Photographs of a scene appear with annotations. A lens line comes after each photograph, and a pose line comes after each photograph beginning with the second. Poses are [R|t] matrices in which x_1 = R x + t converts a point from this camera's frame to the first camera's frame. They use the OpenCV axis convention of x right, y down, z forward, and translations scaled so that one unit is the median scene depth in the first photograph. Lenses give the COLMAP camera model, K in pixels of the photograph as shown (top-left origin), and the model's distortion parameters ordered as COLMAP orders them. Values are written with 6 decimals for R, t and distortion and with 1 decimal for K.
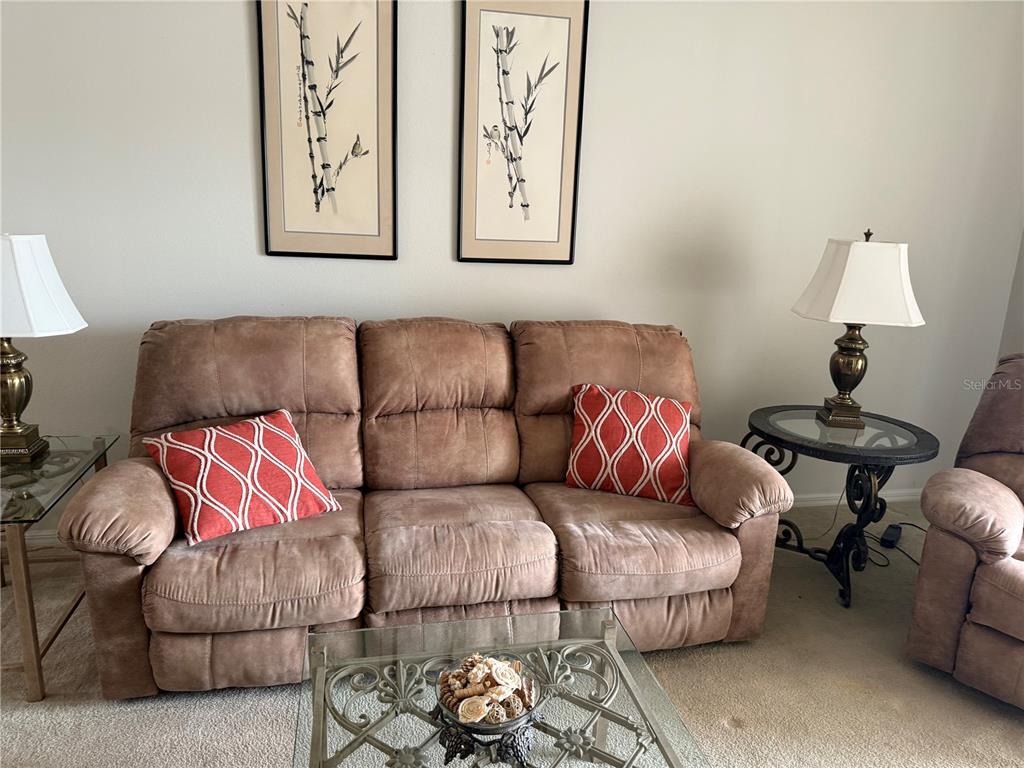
lens RADIAL K [[709.8, 0, 514.6], [0, 709.8, 386.0], [0, 0, 1]] dist [0.107393, -0.191638]
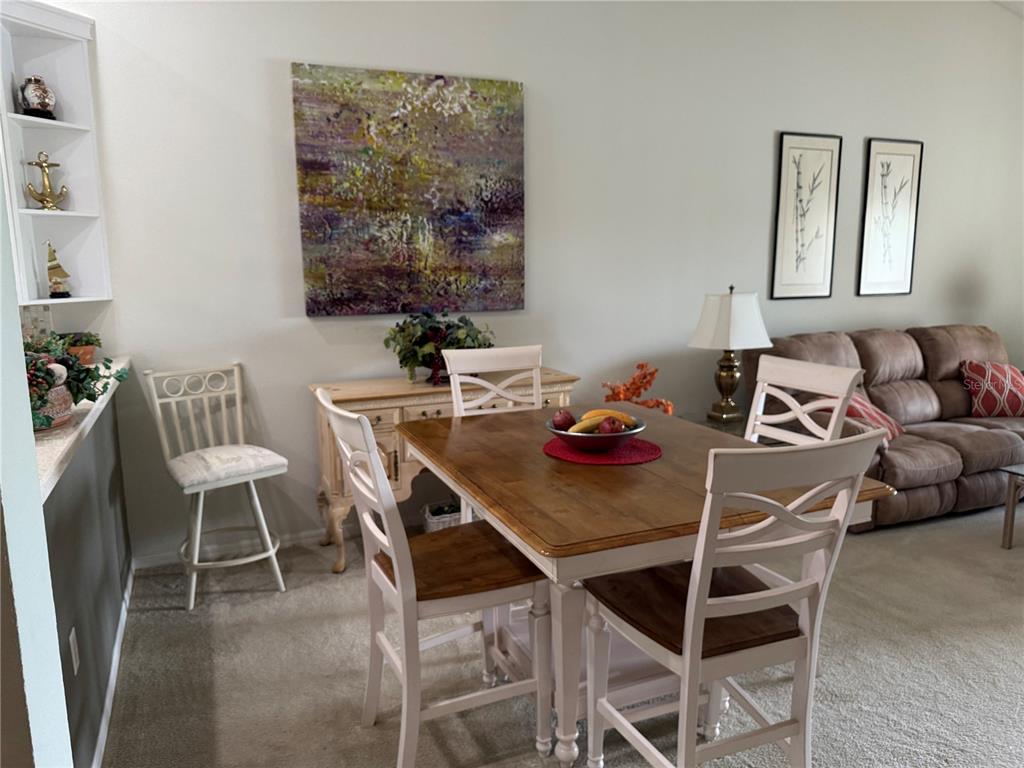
lens RADIAL K [[722.6, 0, 512.0], [0, 722.6, 384.0], [0, 0, 1]] dist [0.042311, -0.049857]
pose [[0.979853, -0.081499, 0.182338, -1.263320], [0.093924, 0.993735, -0.060568, 0.056790], [-0.176259, 0.076474, 0.981369, -0.528142]]
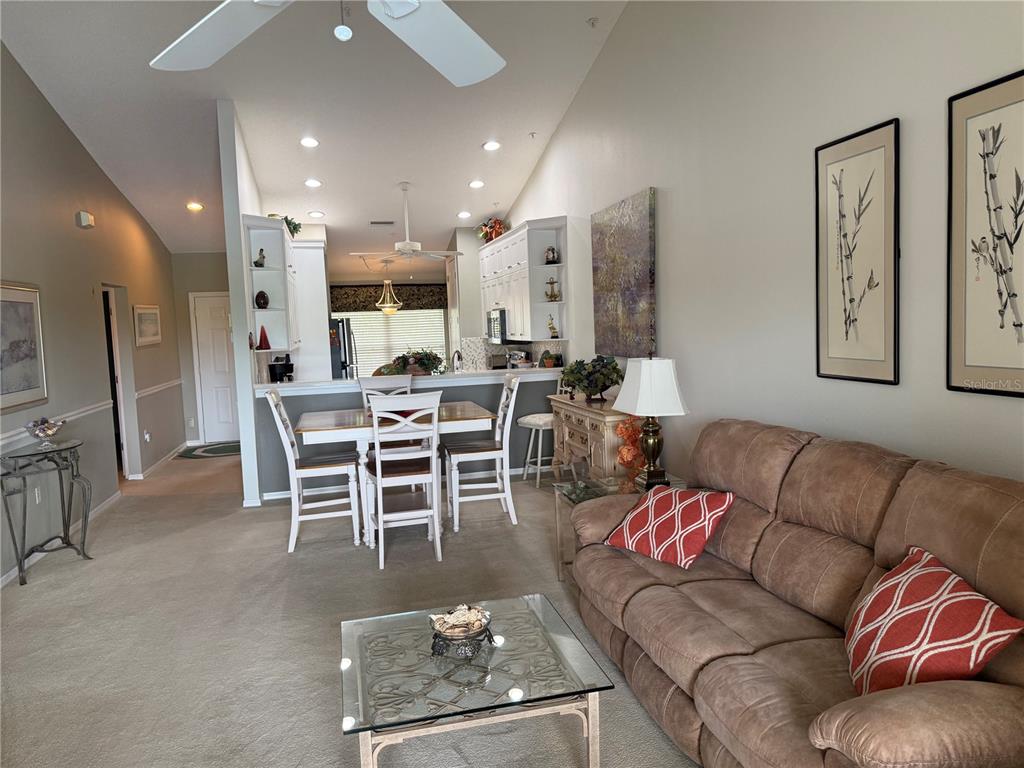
lens RADIAL K [[722.6, 0, 512.0], [0, 722.6, 384.0], [0, 0, 1]] dist [0.042311, -0.049857]
pose [[0.023074, 0.047862, -0.998587, 0.857325], [-0.188492, 0.981147, 0.042671, -0.126069], [0.981804, 0.187241, 0.031661, 0.466976]]
